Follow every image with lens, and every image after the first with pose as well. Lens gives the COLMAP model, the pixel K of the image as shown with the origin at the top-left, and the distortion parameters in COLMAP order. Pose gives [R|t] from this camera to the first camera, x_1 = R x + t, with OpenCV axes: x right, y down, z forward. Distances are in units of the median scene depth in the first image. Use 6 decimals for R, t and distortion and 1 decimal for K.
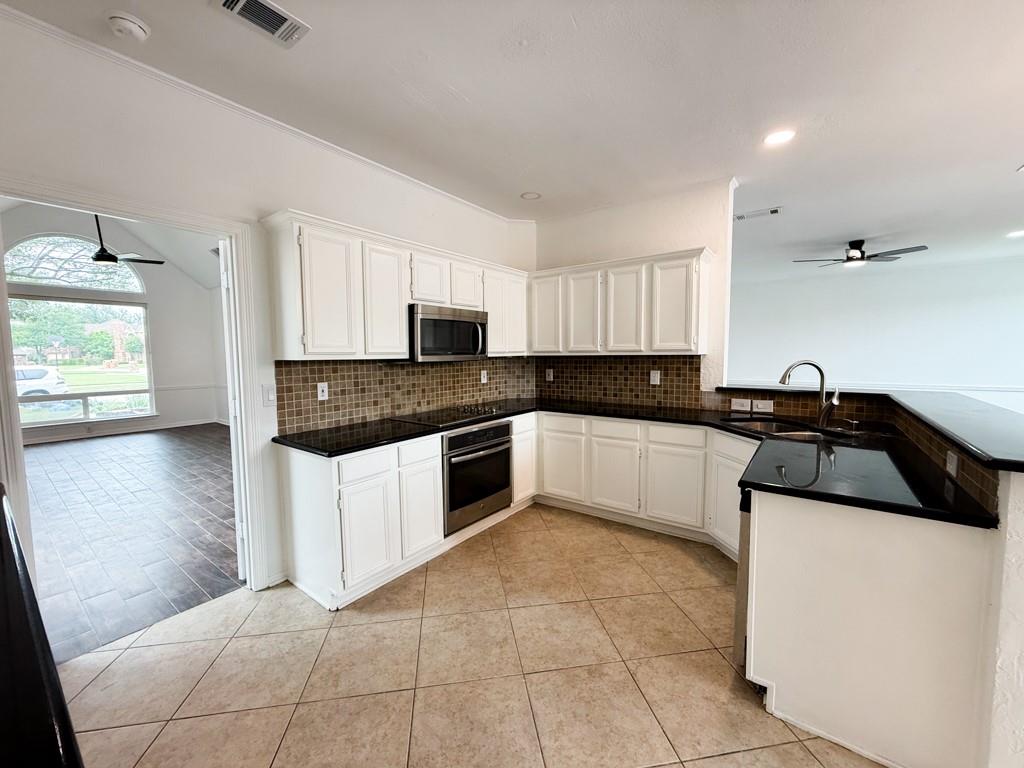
lens RADIAL K [[407.0, 0, 510.0], [0, 407.0, 383.3], [0, 0, 1]] dist [0.000344, 0.000648]
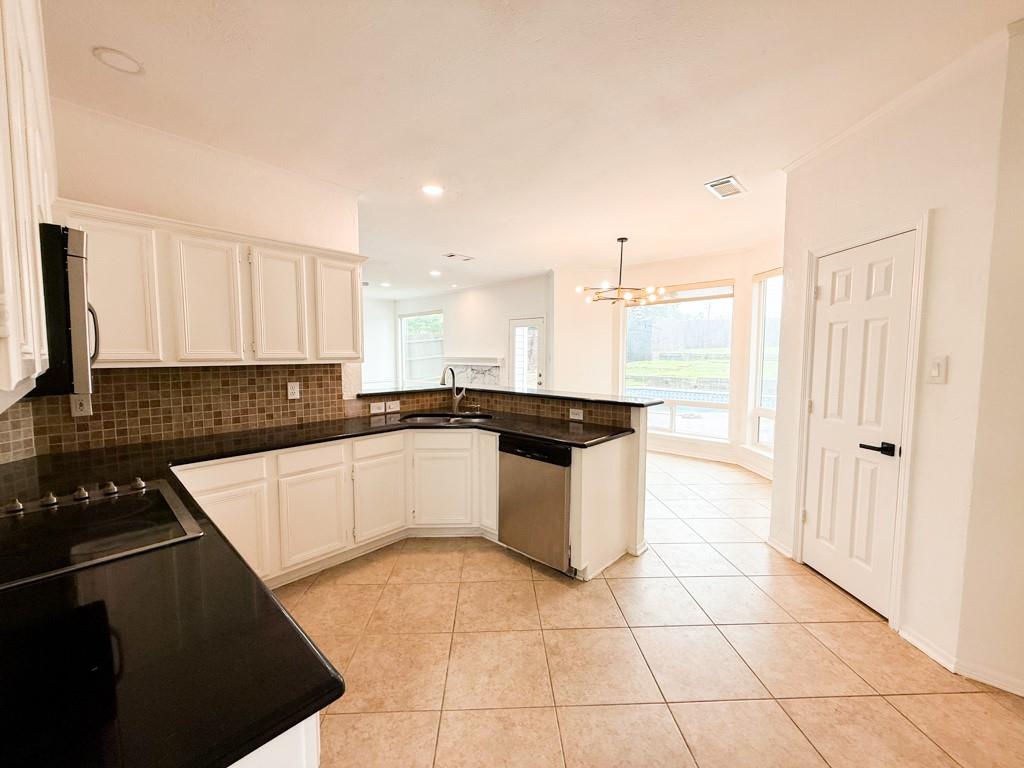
lens RADIAL K [[407.0, 0, 510.0], [0, 407.0, 383.3], [0, 0, 1]] dist [0.000344, 0.000648]
pose [[0.110684, -0.064888, 0.991735, -0.479031], [0.073886, 0.995642, 0.056897, -0.049836], [-0.991105, 0.066978, 0.114996, 0.525298]]
